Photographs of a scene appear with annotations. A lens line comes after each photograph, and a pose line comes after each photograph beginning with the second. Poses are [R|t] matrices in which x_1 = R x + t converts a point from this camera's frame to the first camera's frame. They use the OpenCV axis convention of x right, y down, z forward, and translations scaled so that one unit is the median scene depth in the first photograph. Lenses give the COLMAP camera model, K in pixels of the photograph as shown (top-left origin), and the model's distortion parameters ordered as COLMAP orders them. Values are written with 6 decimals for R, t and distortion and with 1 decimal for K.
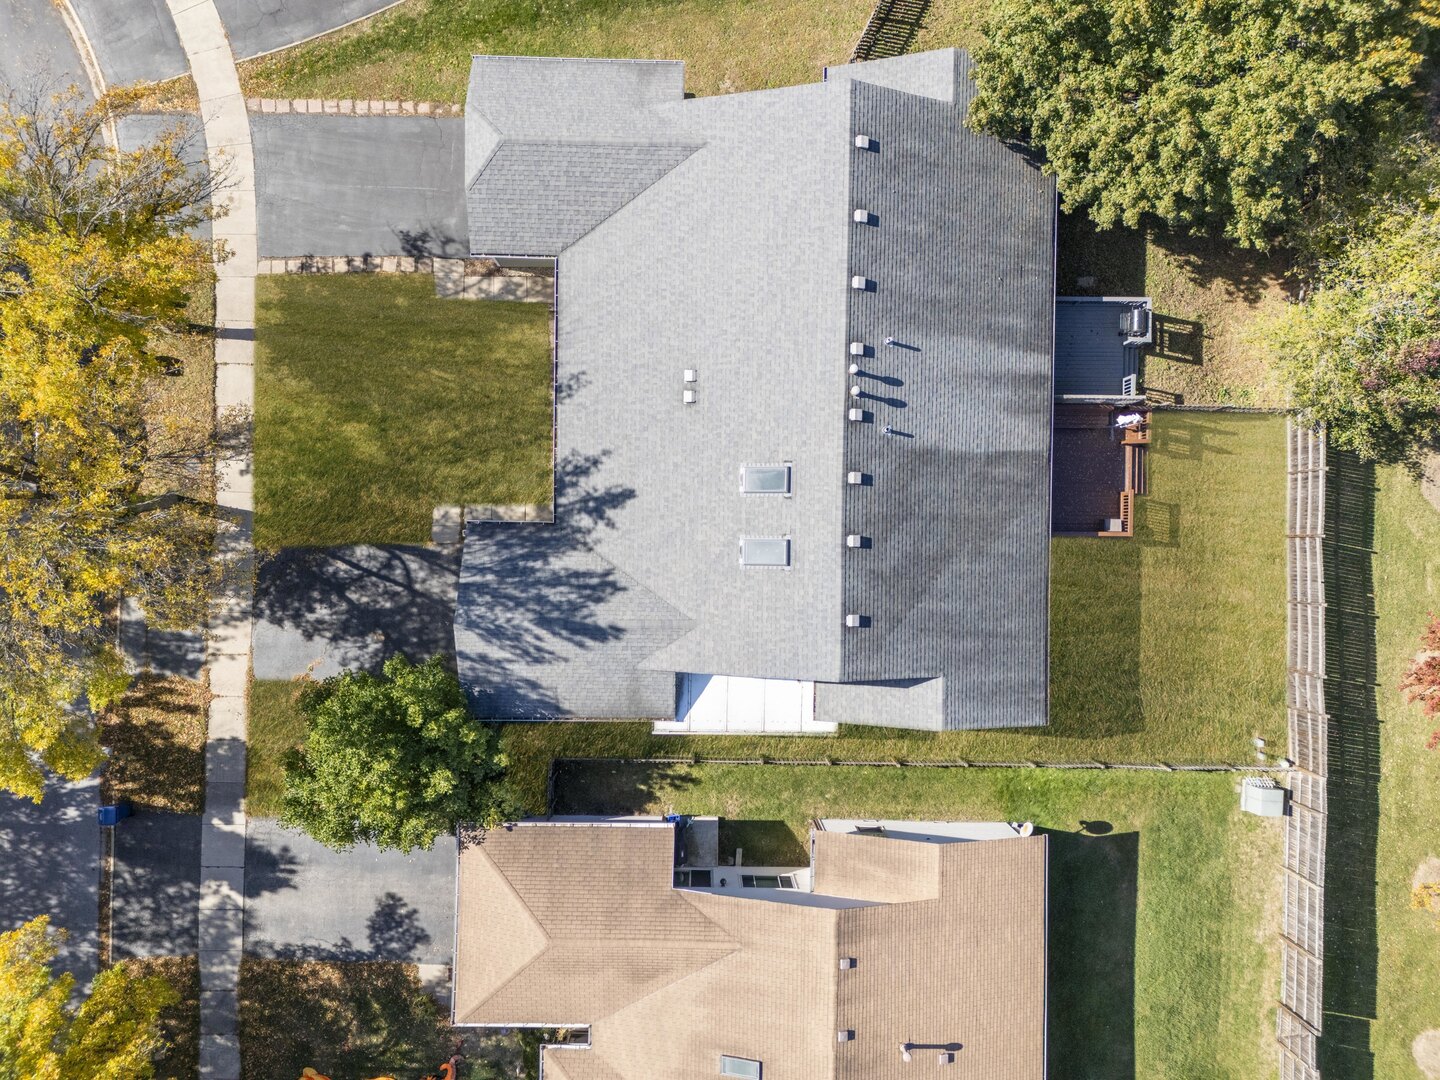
lens RADIAL K [[1048.5, 0, 728.1], [0, 1048.5, 537.5], [0, 0, 1]] dist [0.085445, -0.089827]
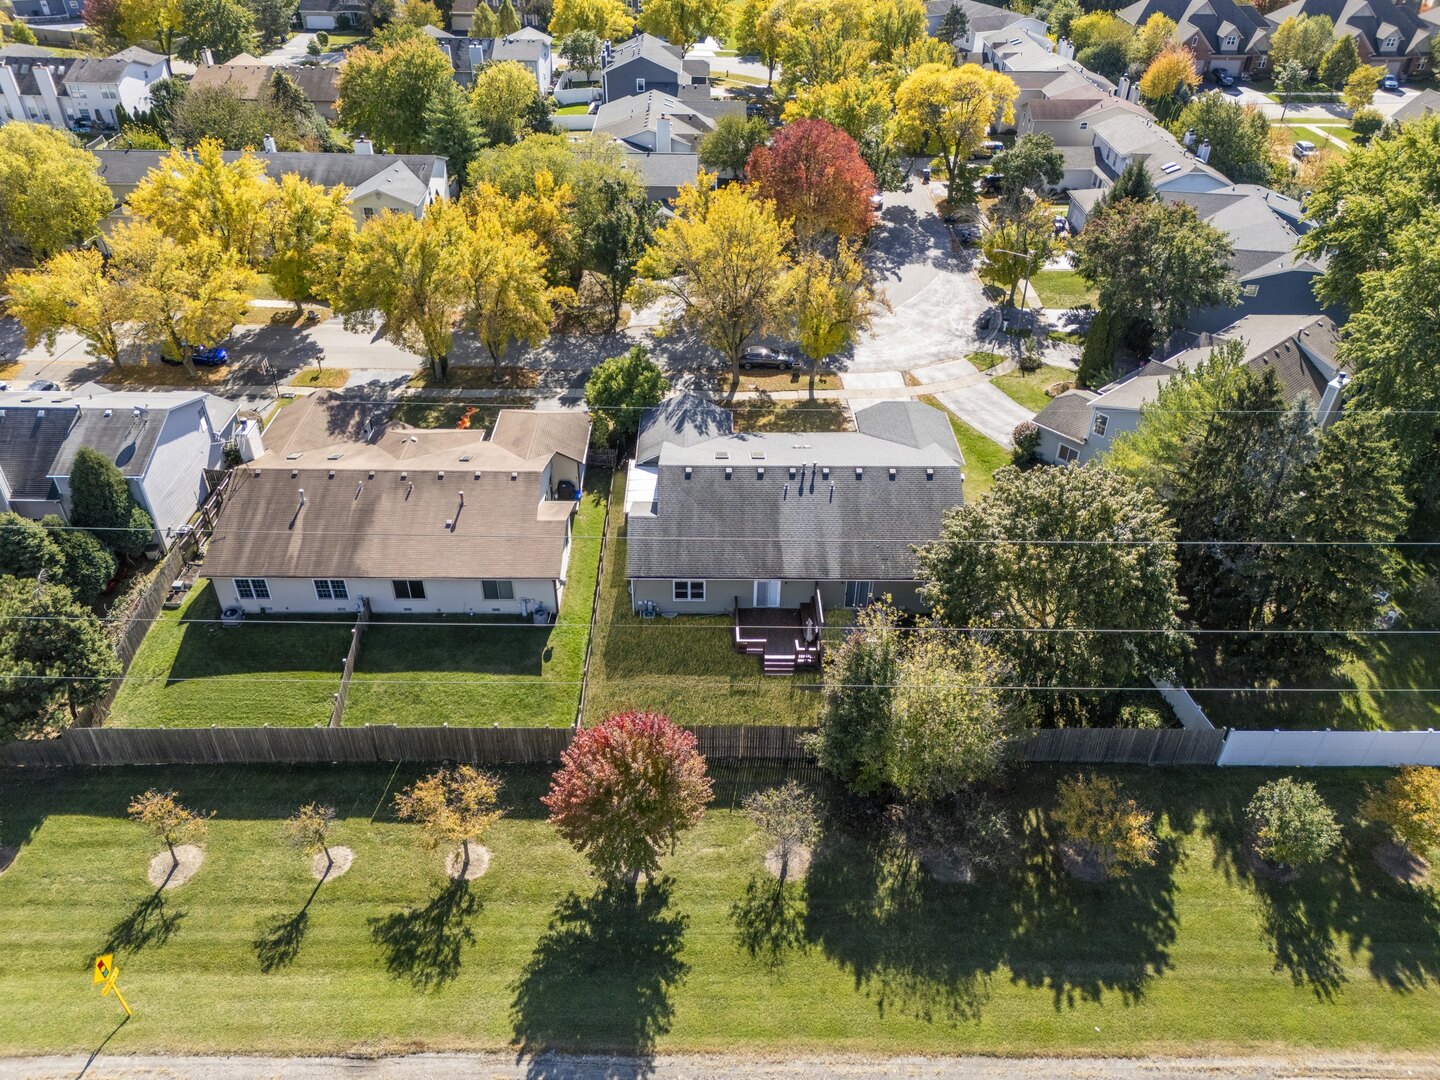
lens RADIAL K [[1048.5, 0, 728.1], [0, 1048.5, 537.5], [0, 0, 1]] dist [0.085445, -0.089827]
pose [[0.031268, 0.576763, -0.816313, 1.743352], [-0.999439, 0.008241, -0.032460, 0.067612], [-0.011994, 0.816870, 0.576697, -0.033703]]
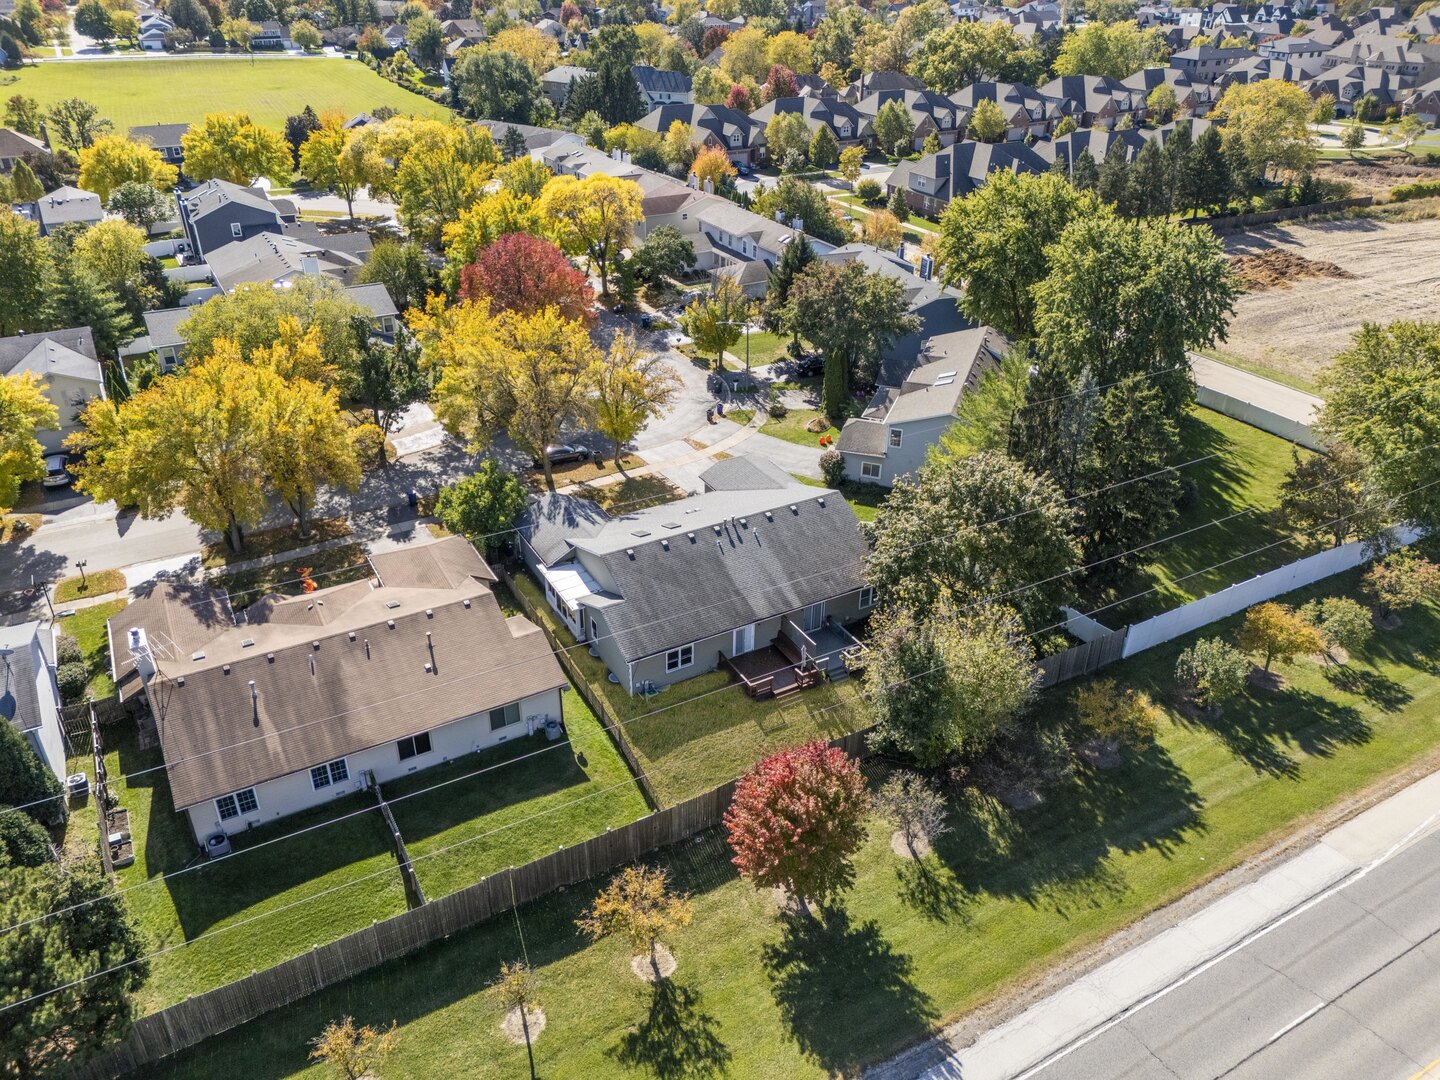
lens RADIAL K [[1048.5, 0, 728.1], [0, 1048.5, 537.5], [0, 0, 1]] dist [0.085445, -0.089827]
pose [[0.515933, 0.423401, -0.744678, 1.680643], [-0.856618, 0.250677, -0.450961, 0.806895], [-0.004264, 0.870570, 0.492026, -0.037679]]
